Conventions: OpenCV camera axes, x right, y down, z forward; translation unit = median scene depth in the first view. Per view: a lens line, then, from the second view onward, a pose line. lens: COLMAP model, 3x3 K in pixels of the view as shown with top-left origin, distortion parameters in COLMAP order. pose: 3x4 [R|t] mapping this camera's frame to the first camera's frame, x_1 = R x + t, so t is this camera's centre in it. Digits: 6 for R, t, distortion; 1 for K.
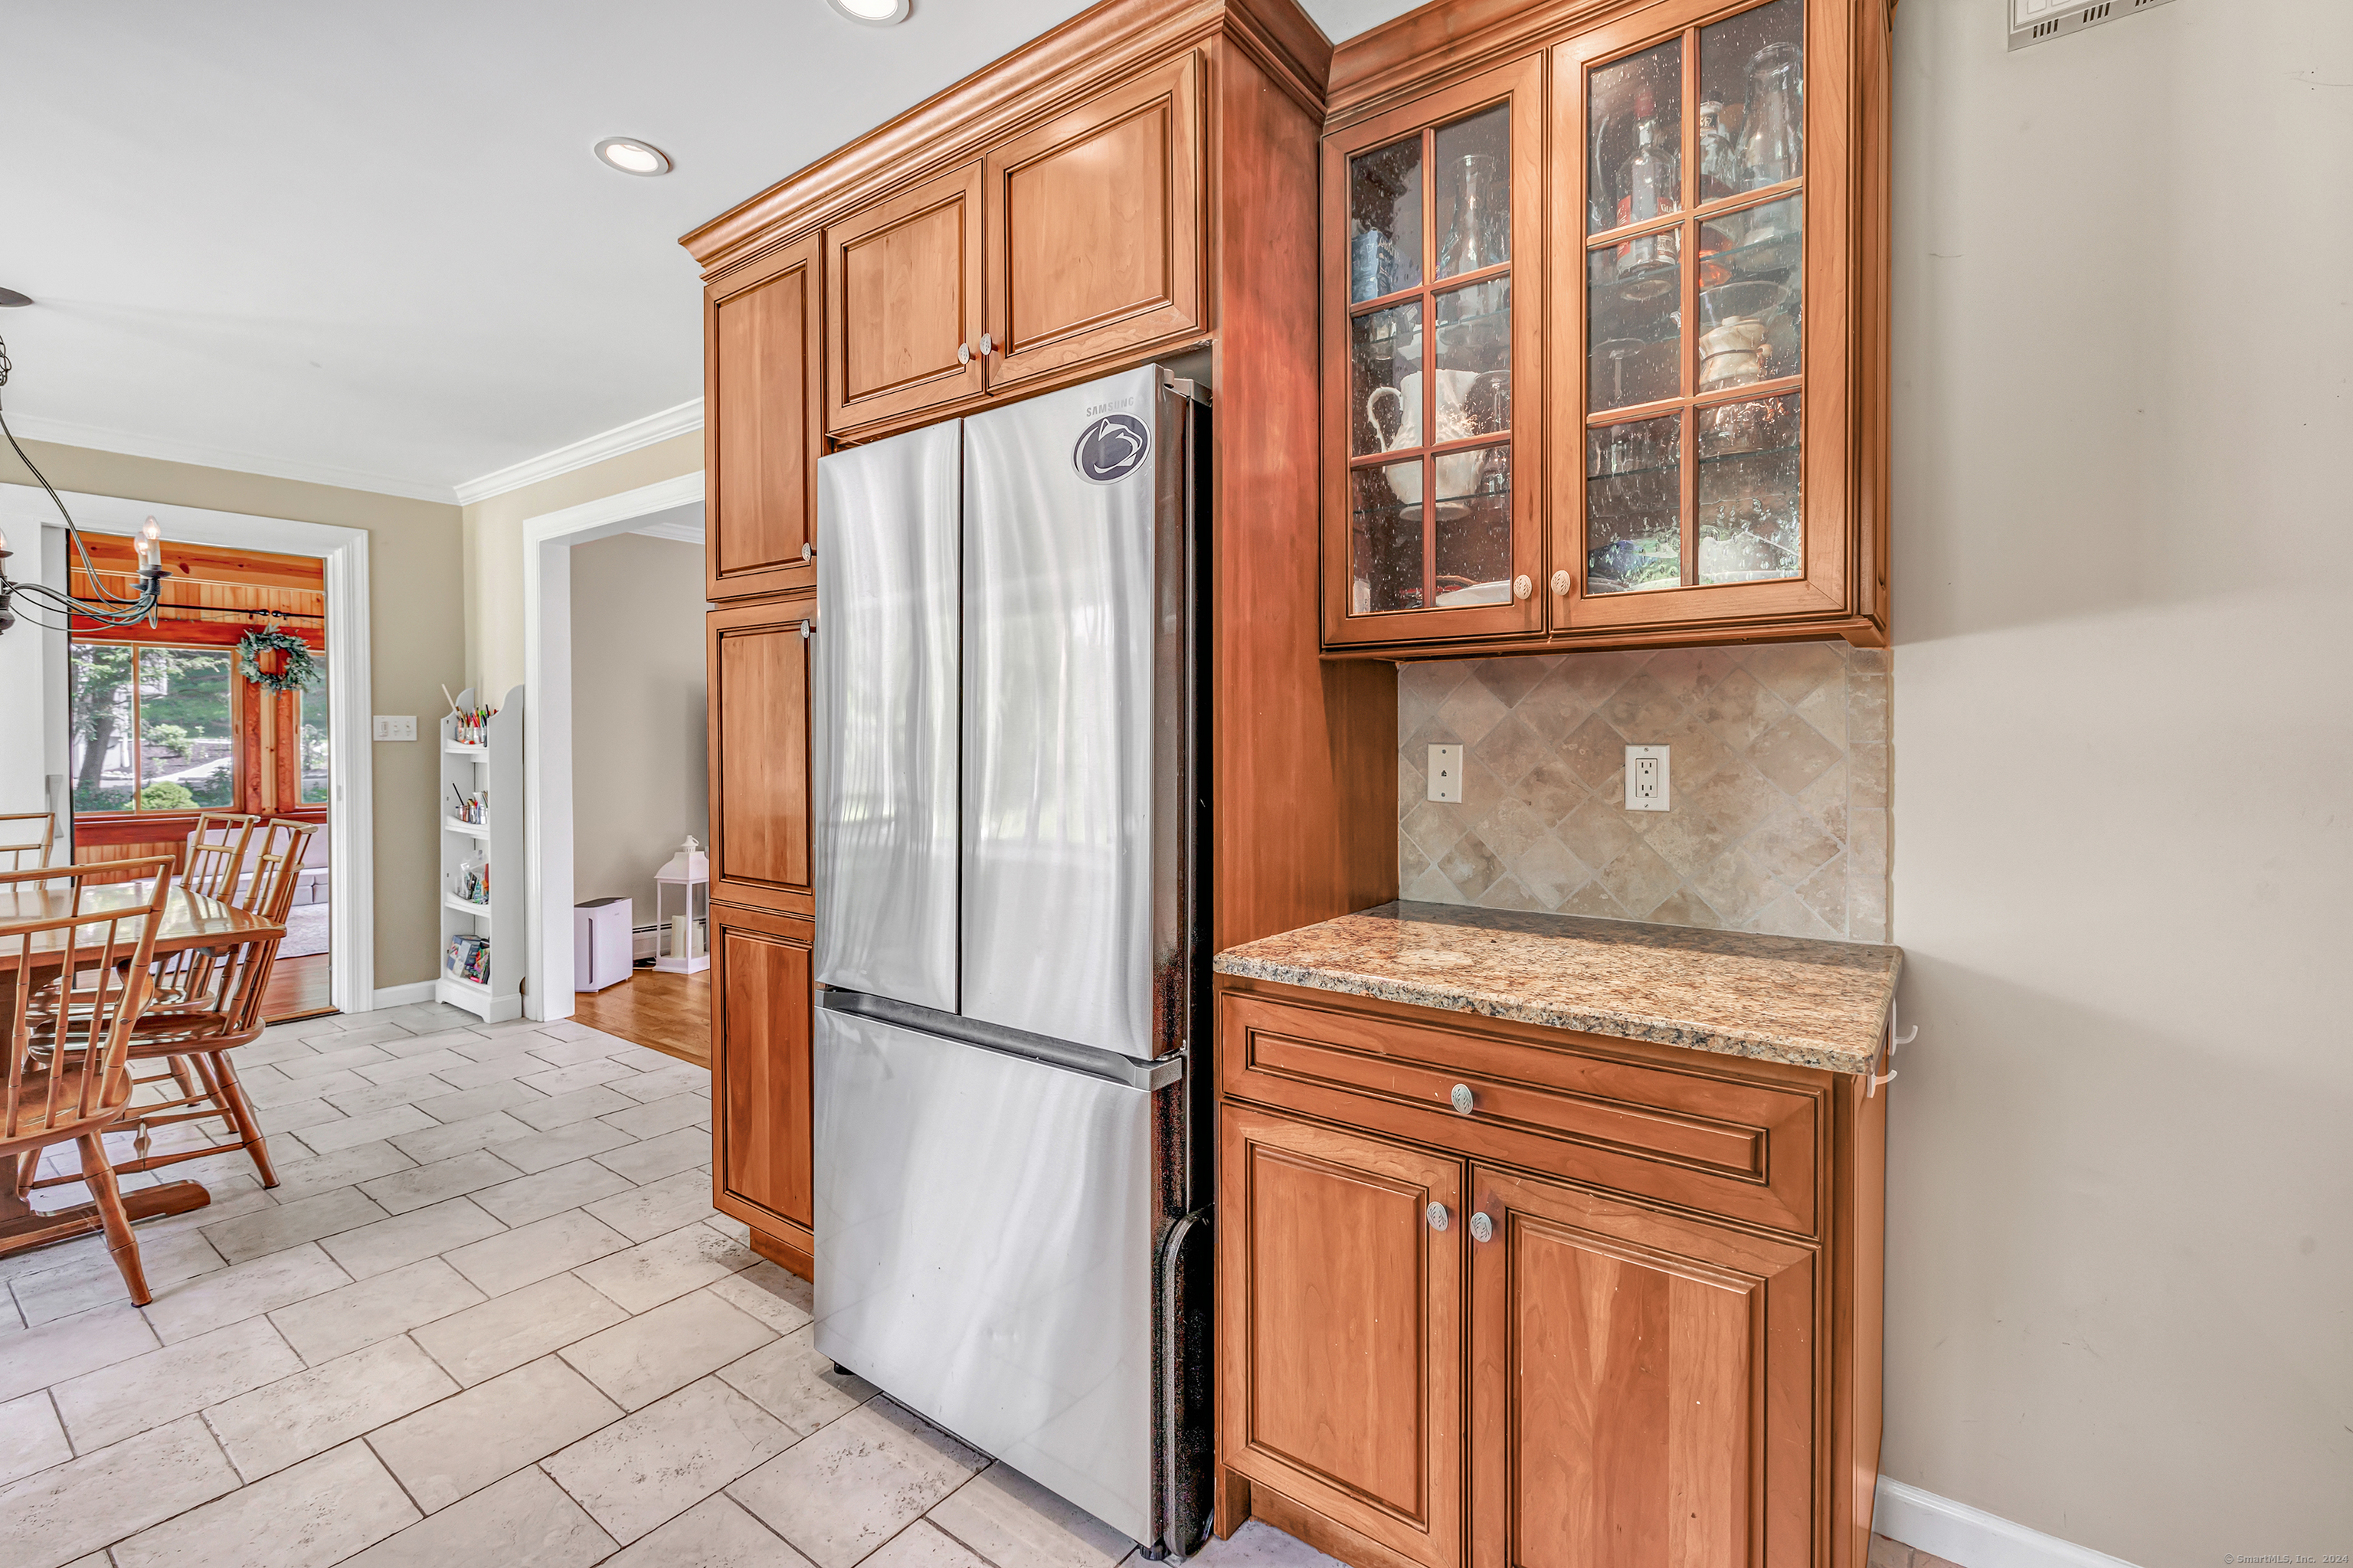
lens RADIAL K [[1026.2, 0, 1209.7], [0, 1026.2, 748.8], [0, 0, 1]] dist [0.000372, 0.001511]
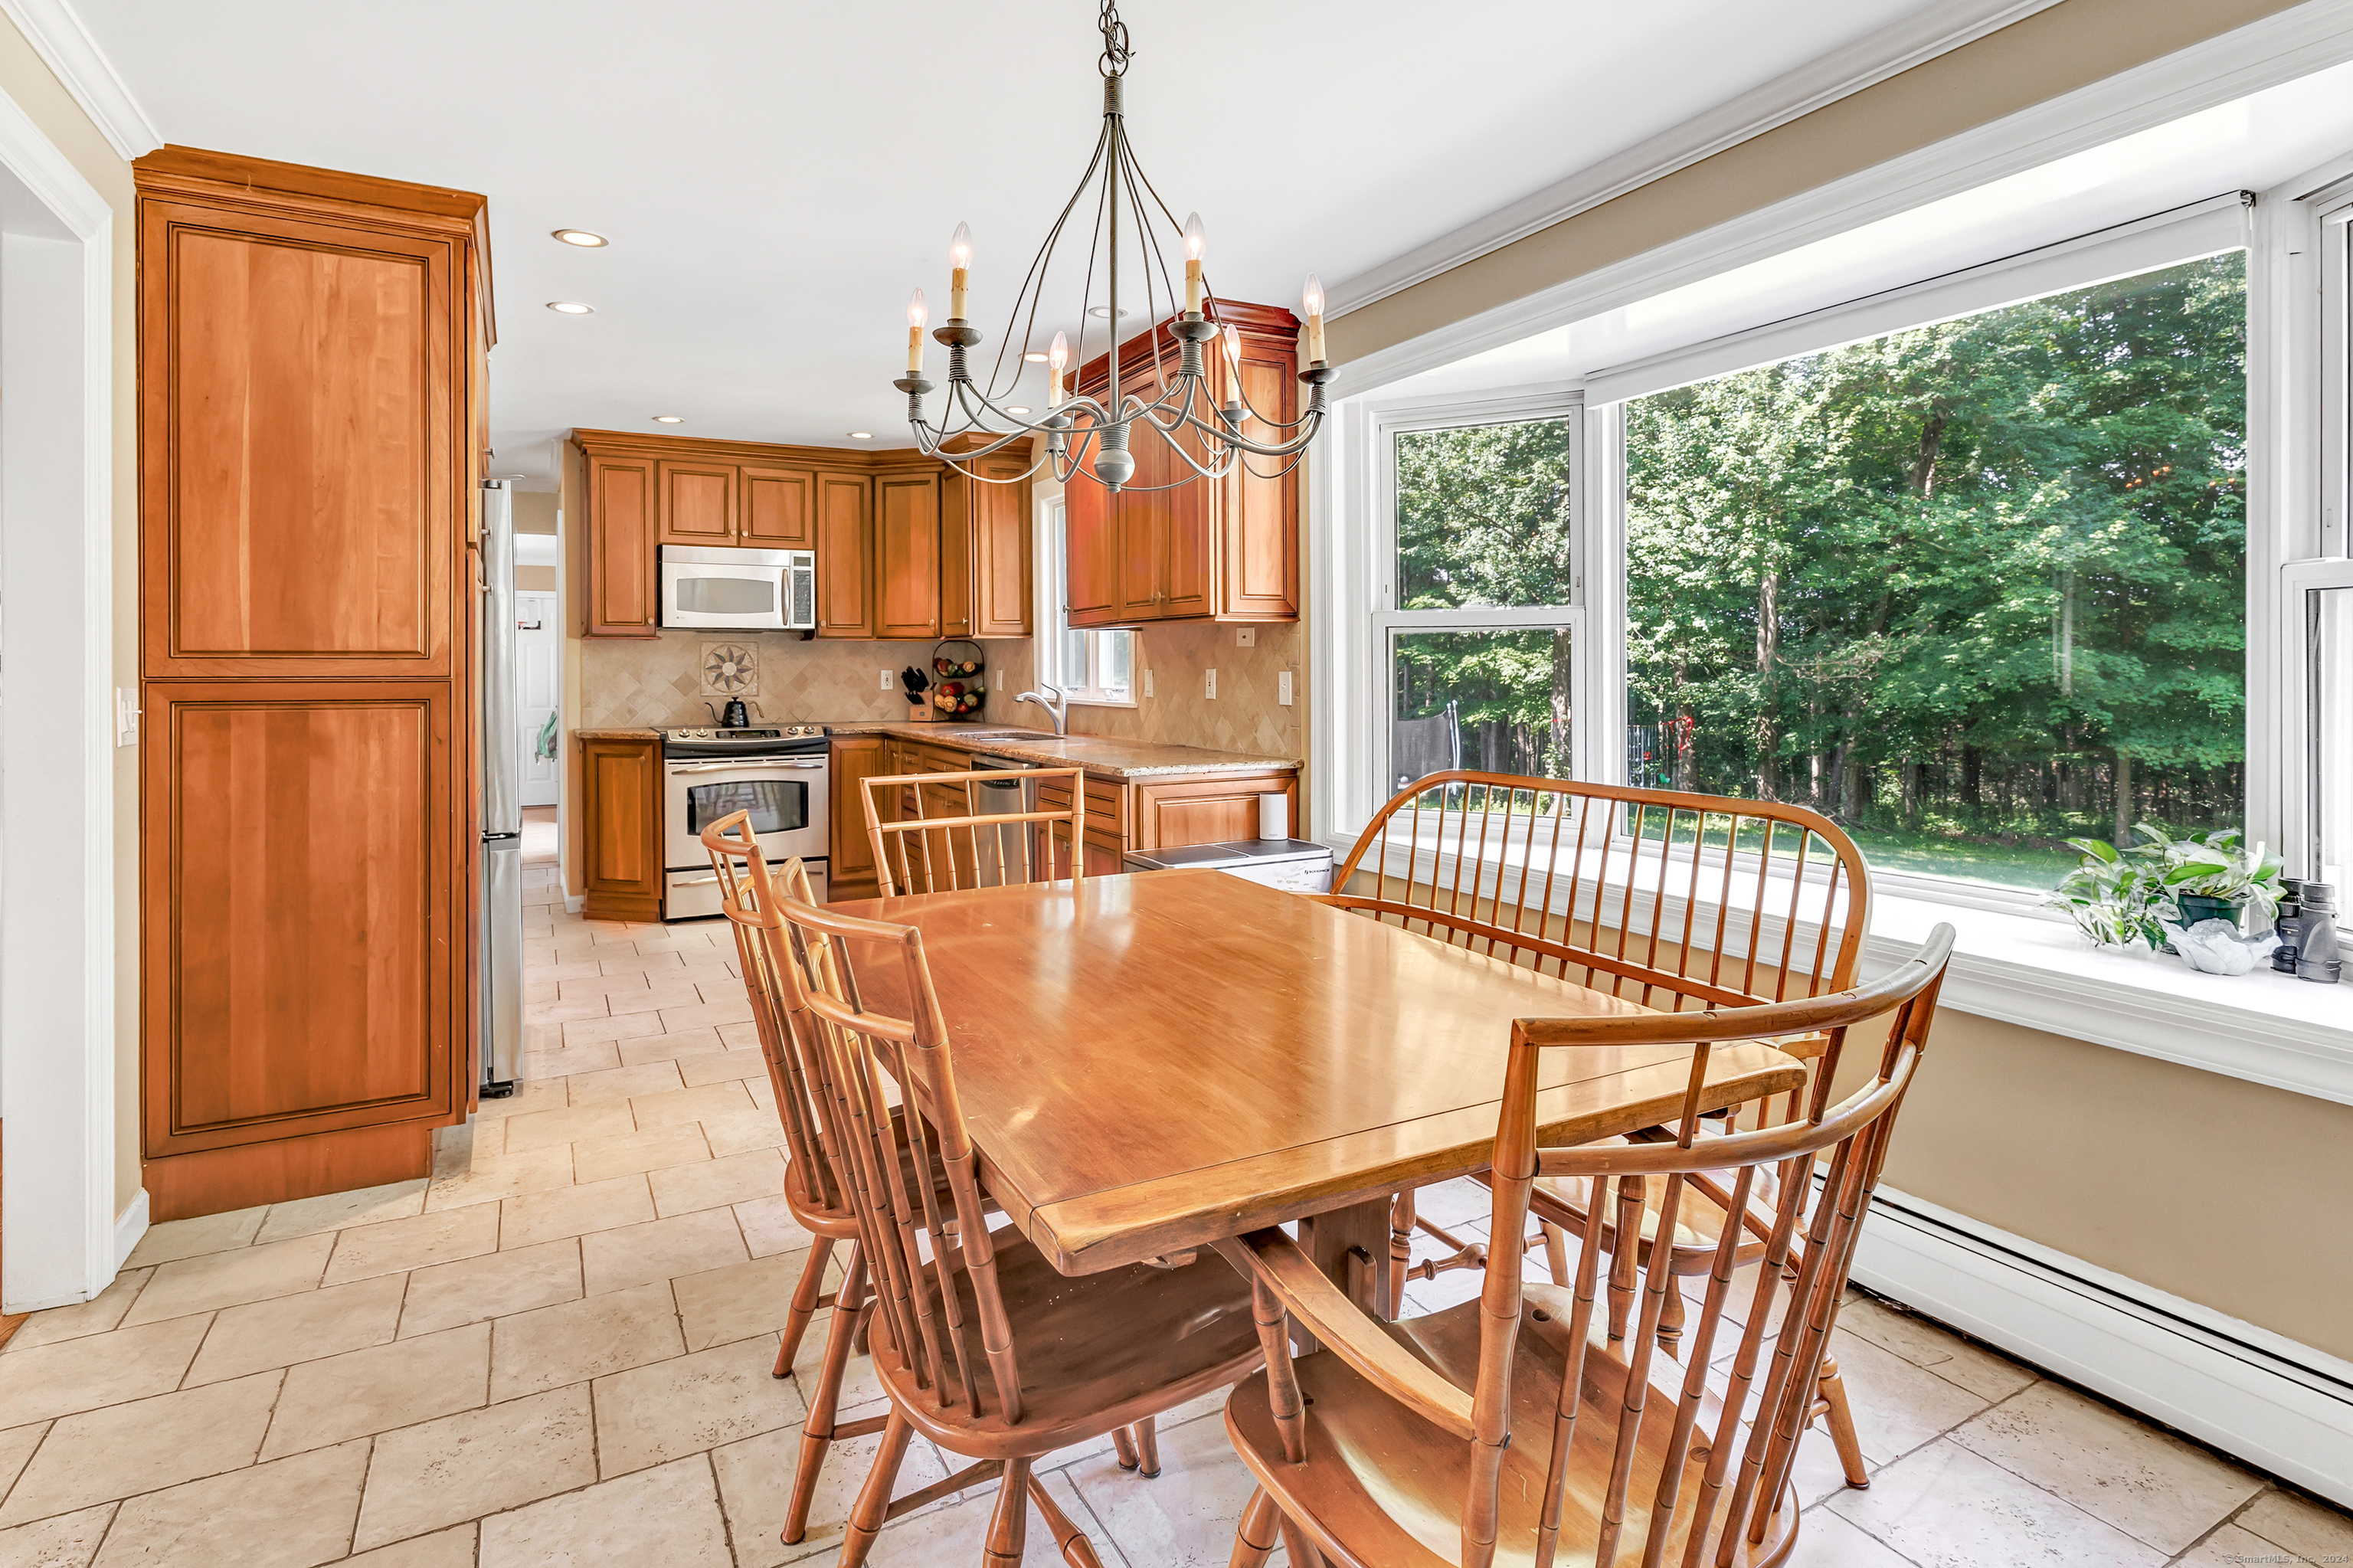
lens RADIAL K [[1216.7, 0, 1197.1], [0, 1216.7, 687.3], [0, 0, 1]] dist [0.010845, 0.001373]
pose [[-0.900686, -0.001452, 0.434467, -0.914122], [0.010304, 0.999642, 0.024702, -0.007210], [-0.434347, 0.026725, -0.900349, 0.968917]]
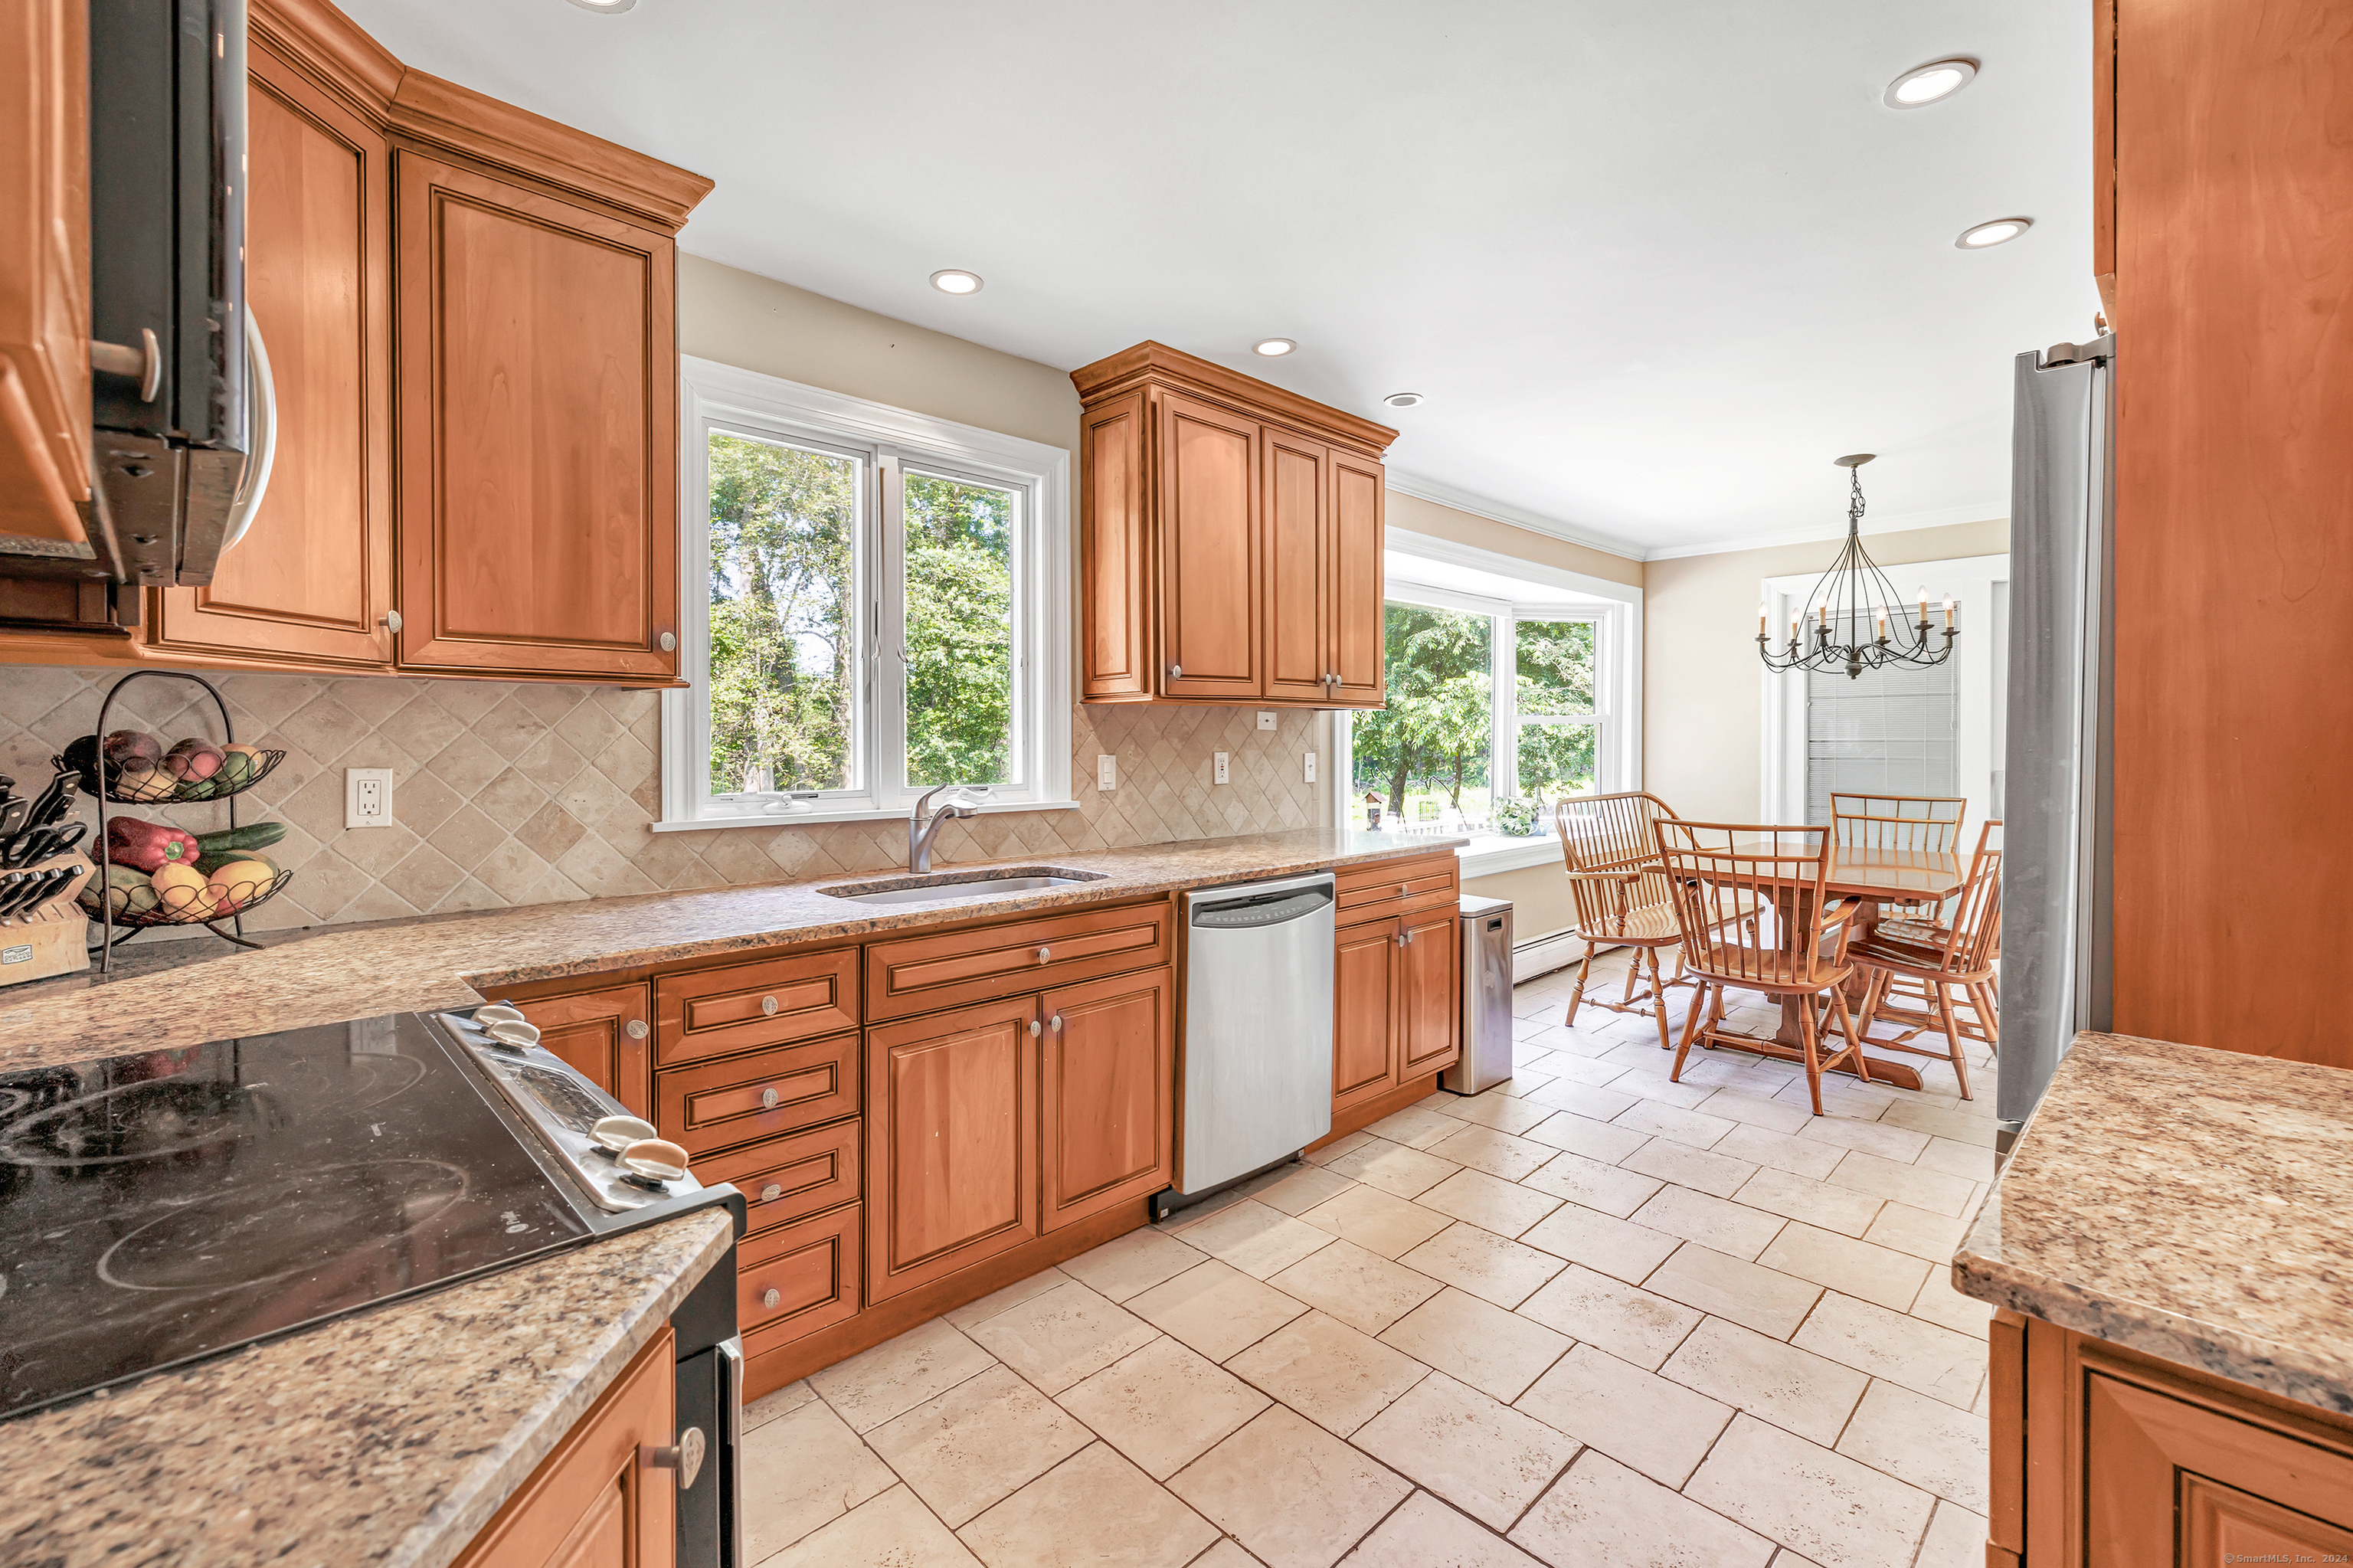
lens RADIAL K [[1026.2, 0, 1158.1], [0, 1026.2, 756.4], [0, 0, 1]] dist [0.000372, 0.001511]
pose [[-0.181850, 0.021560, -0.983090, 0.321795], [-0.007723, 0.999697, 0.023353, -0.012561], [0.983296, 0.011839, -0.181628, 0.148969]]
